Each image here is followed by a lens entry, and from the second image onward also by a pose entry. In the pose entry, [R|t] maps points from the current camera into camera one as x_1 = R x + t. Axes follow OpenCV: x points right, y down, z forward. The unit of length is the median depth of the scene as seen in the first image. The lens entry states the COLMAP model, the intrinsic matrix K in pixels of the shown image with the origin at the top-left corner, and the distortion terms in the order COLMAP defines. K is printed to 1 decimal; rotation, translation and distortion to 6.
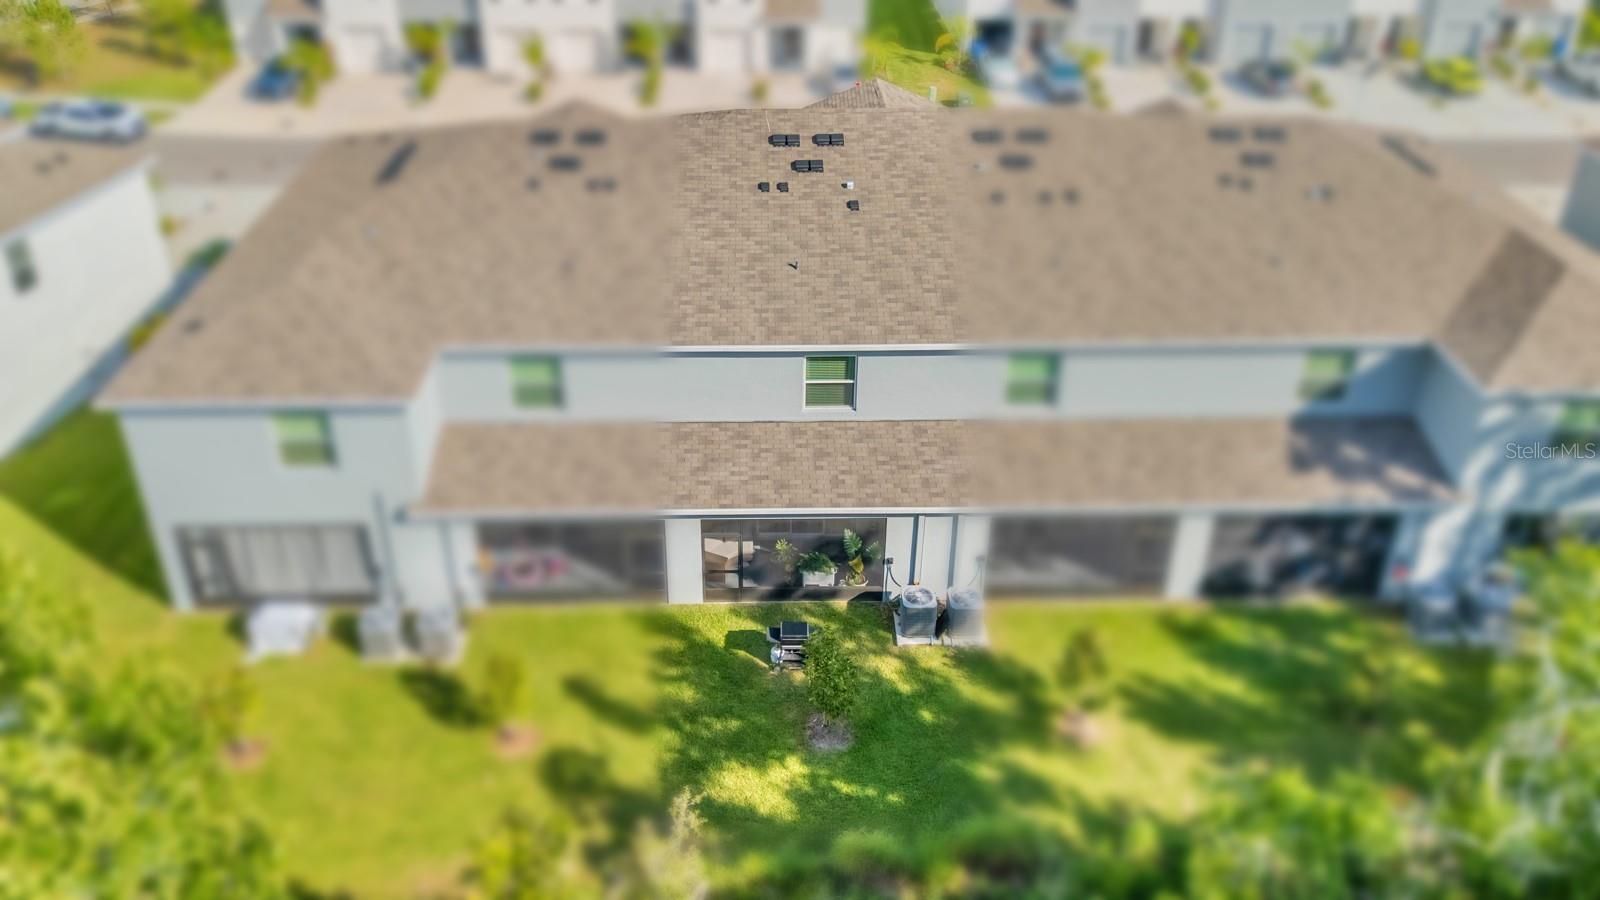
lens RADIAL K [[1145.4, 0, 800.0], [0, 1145.4, 450.0], [0, 0, 1]] dist [0.072561, -0.071528]
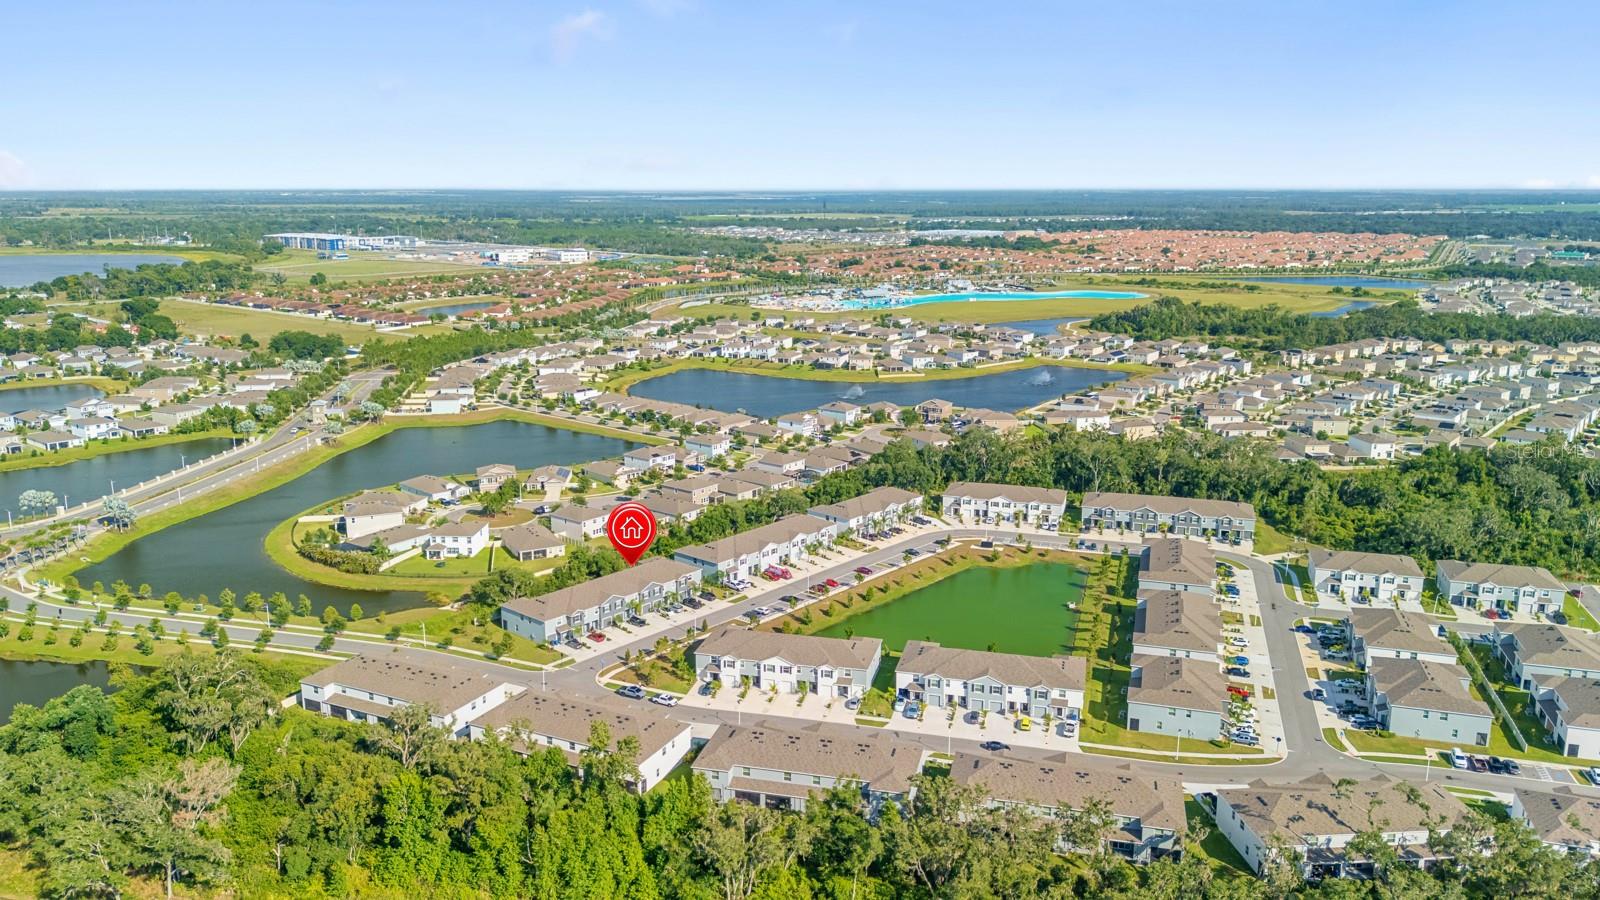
lens RADIAL K [[1145.4, 0, 800.0], [0, 1145.4, 450.0], [0, 0, 1]] dist [0.072561, -0.071528]
pose [[0.961696, 0.051726, -0.269194, 1.875871], [-0.150312, 0.920738, -0.360067, 0.616515], [0.229232, 0.386738, 0.893245, -5.964398]]
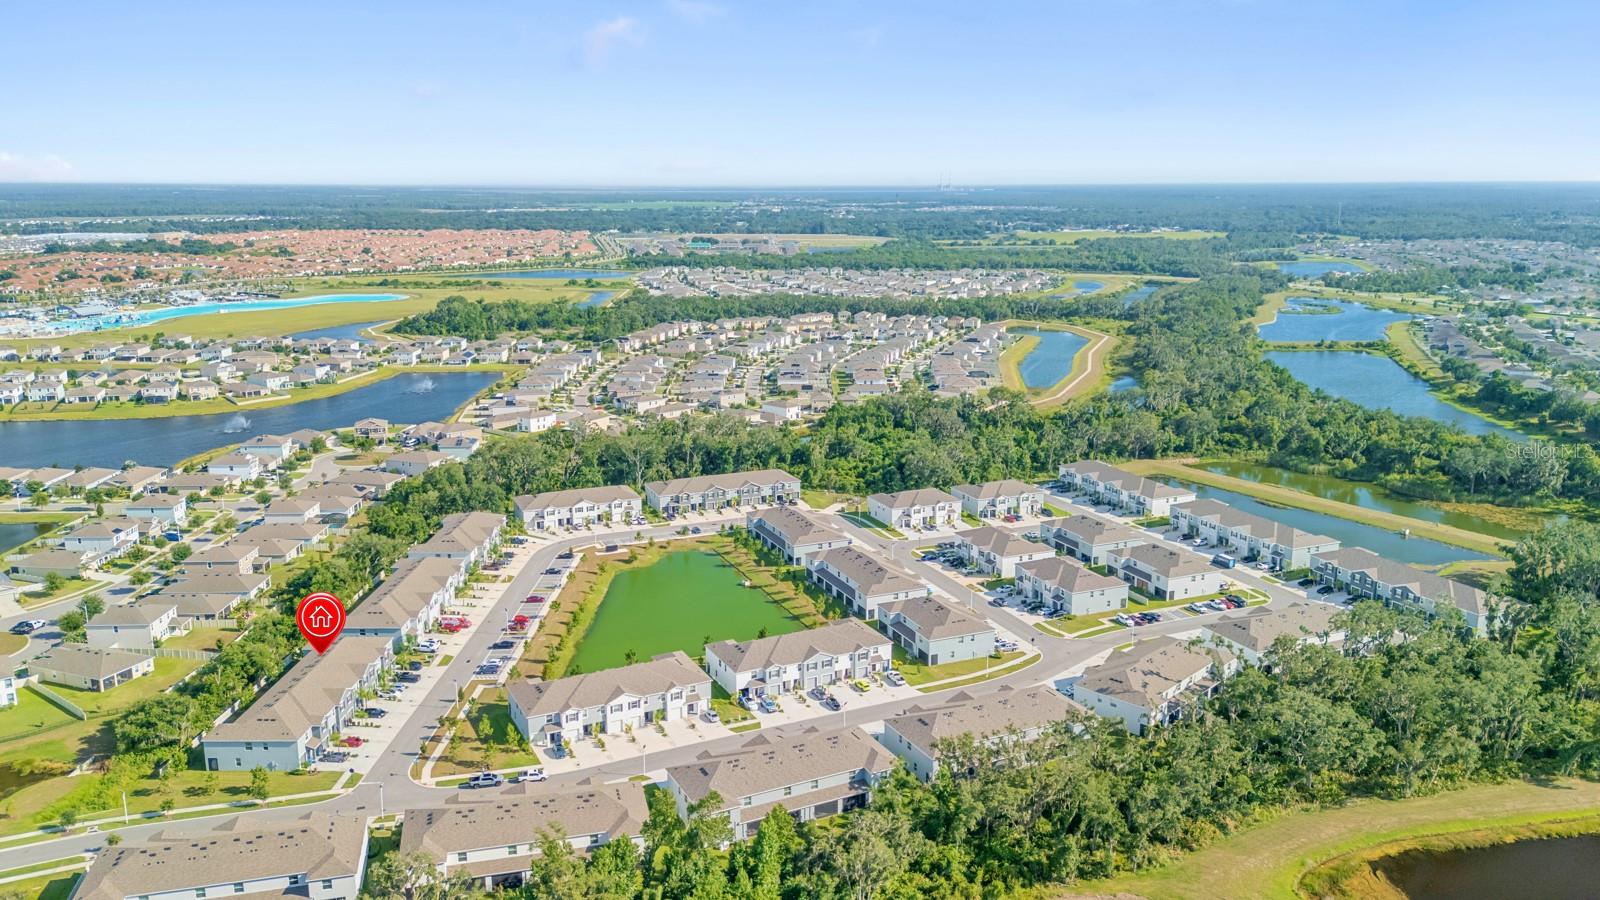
lens RADIAL K [[1145.4, 0, 800.0], [0, 1145.4, 450.0], [0, 0, 1]] dist [0.072561, -0.071528]
pose [[0.914700, -0.100390, 0.391466, -2.373414], [0.240379, 0.913826, -0.327323, 0.343383], [-0.324872, 0.393502, 0.860008, -5.706287]]
